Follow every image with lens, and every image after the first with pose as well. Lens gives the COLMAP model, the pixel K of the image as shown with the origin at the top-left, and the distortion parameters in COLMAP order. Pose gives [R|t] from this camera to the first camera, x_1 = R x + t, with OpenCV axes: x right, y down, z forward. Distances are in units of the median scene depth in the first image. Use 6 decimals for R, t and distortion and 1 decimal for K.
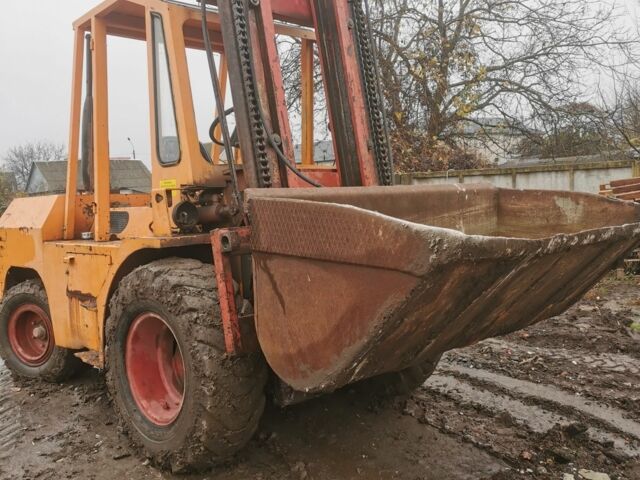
lens RADIAL K [[648.1, 0, 320.0], [0, 648.1, 240.0], [0, 0, 1]] dist [0.103843, -0.151106]
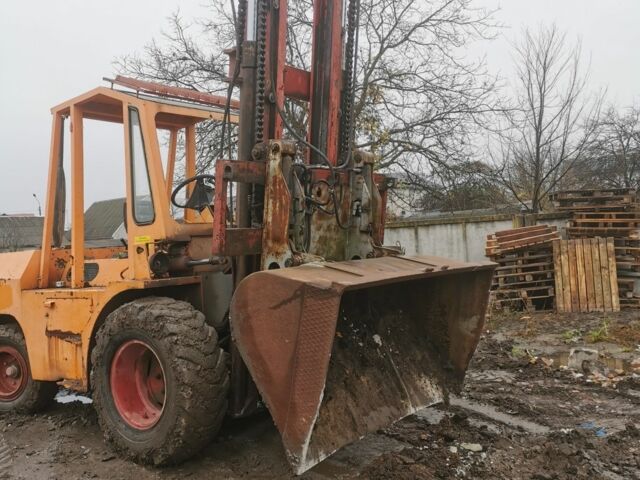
lens RADIAL K [[648.1, 0, 320.0], [0, 648.1, 240.0], [0, 0, 1]] dist [0.103843, -0.151106]
pose [[0.990983, -0.015833, 0.133051, -0.047163], [0.026637, 0.996453, -0.079821, 0.019875], [-0.131315, 0.082645, 0.987890, -0.227353]]
